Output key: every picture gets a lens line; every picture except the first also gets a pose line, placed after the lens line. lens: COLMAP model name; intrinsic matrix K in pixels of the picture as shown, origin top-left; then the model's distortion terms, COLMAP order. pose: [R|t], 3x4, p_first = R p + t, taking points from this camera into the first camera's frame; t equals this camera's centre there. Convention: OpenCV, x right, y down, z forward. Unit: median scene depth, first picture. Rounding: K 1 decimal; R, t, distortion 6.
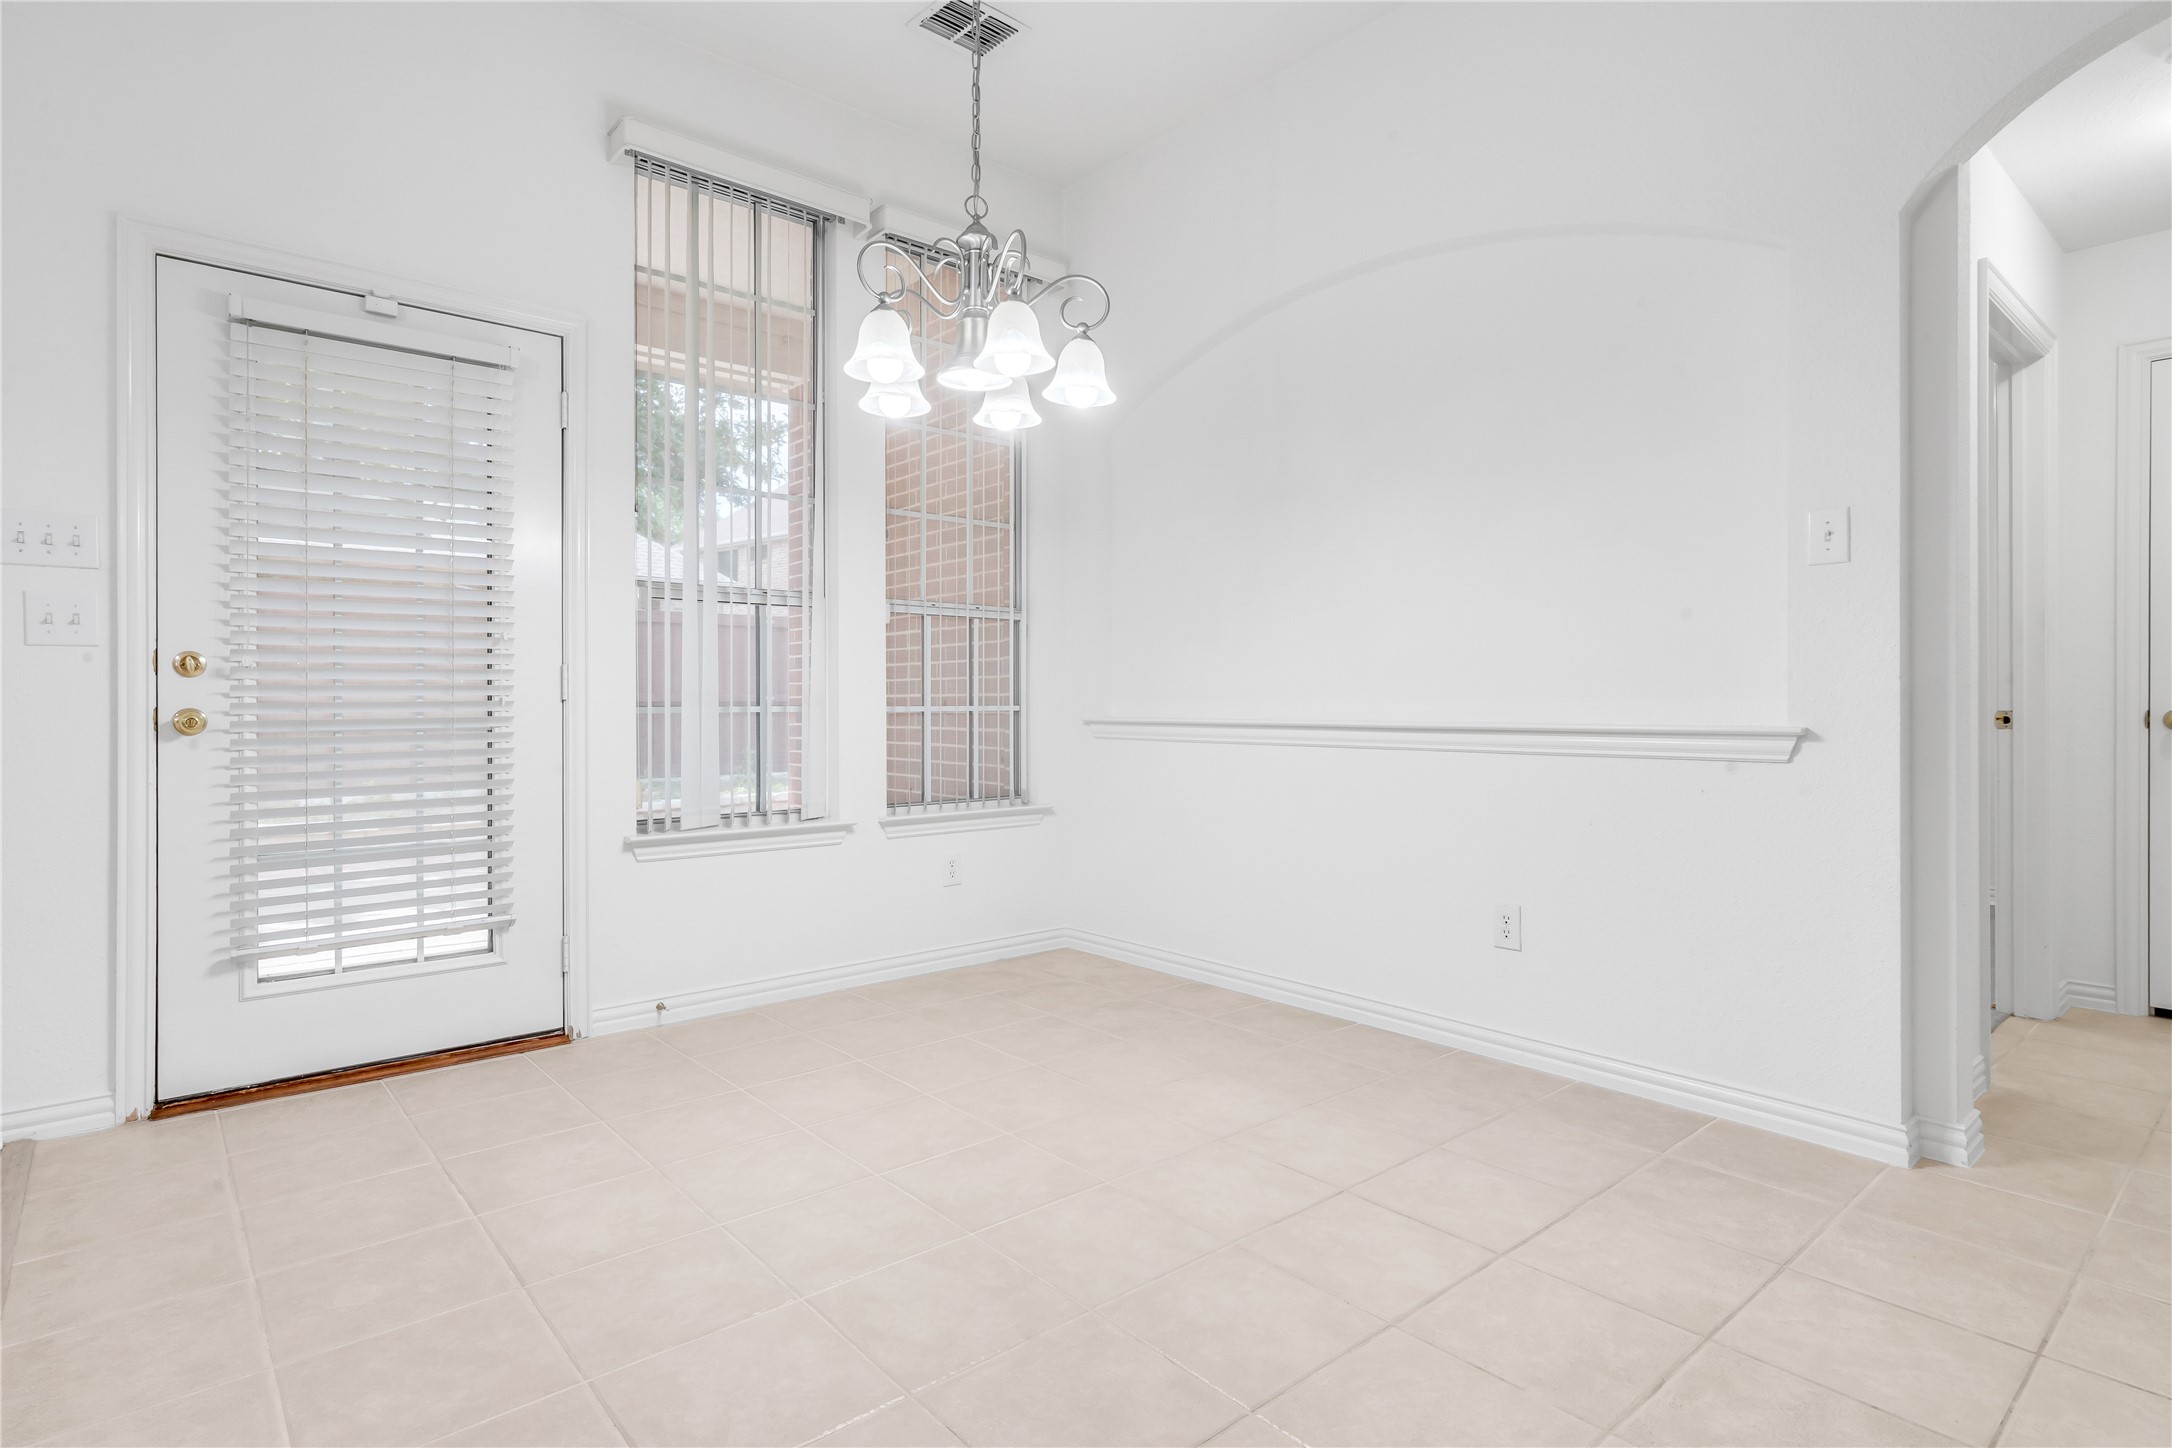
lens RADIAL K [[1132.8, 0, 1099.5], [0, 1132.8, 710.9], [0, 0, 1]] dist [0.001311, 0.000187]
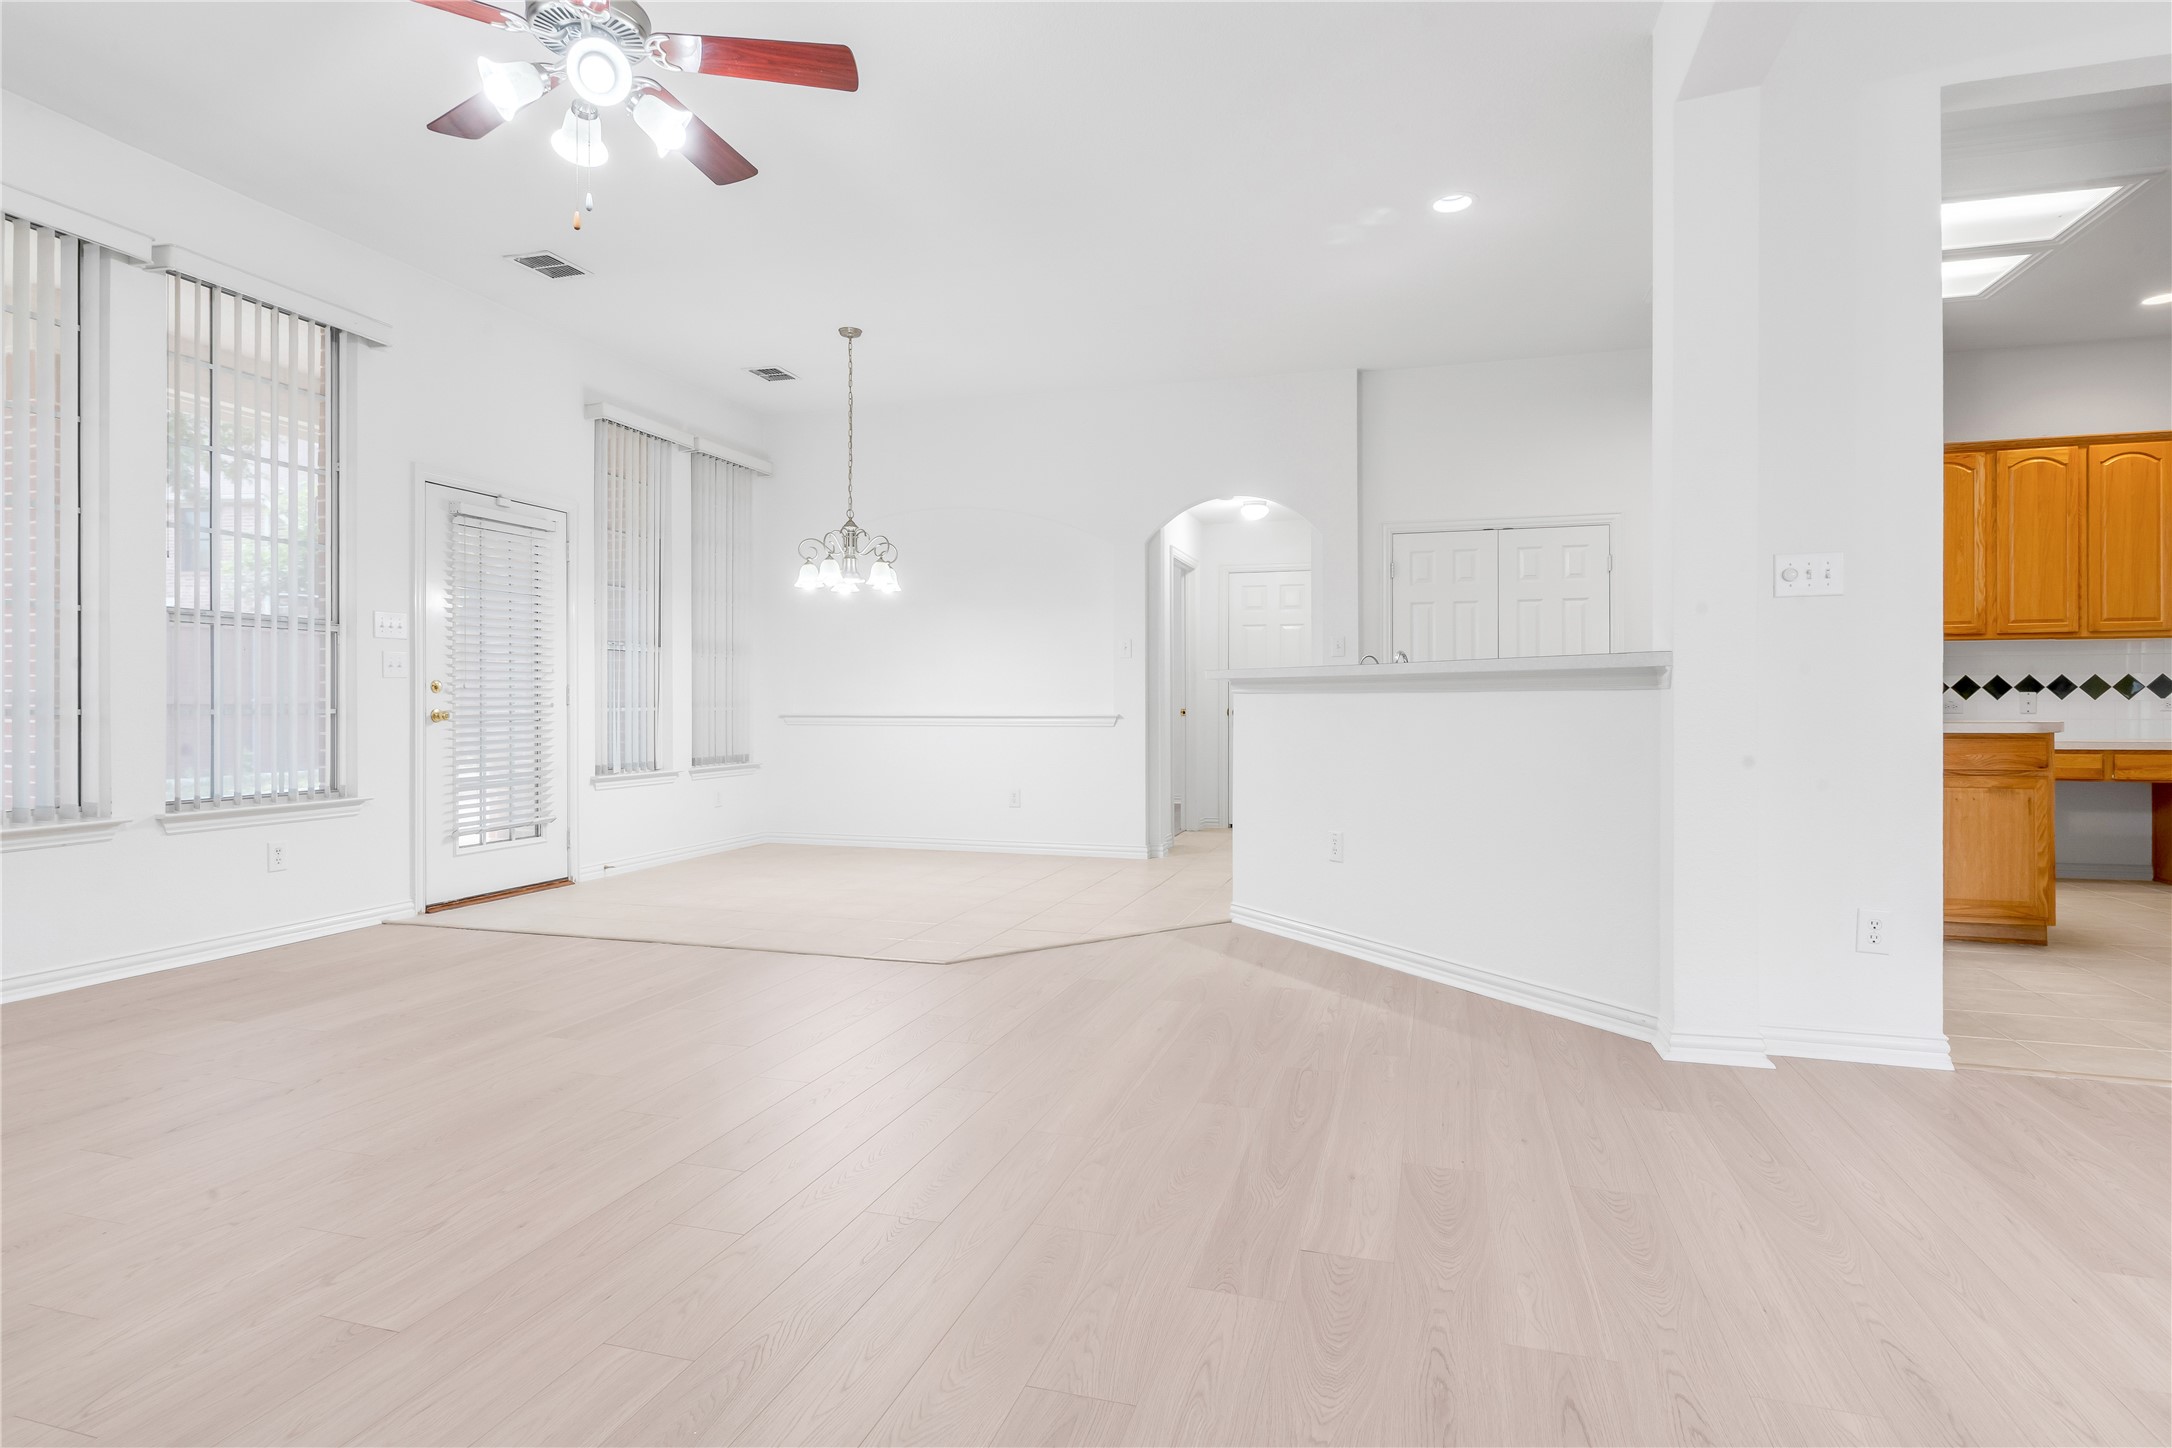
lens RADIAL K [[1118.1, 0, 1086.8], [0, 1118.1, 701.3], [0, 0, 1]] dist [-0.002378, 0.000398]
pose [[0.853702, 0.004468, 0.520743, -0.778407], [-0.000070, 0.999964, -0.008464, 0.001007], [-0.520762, 0.007189, 0.853671, -1.163925]]
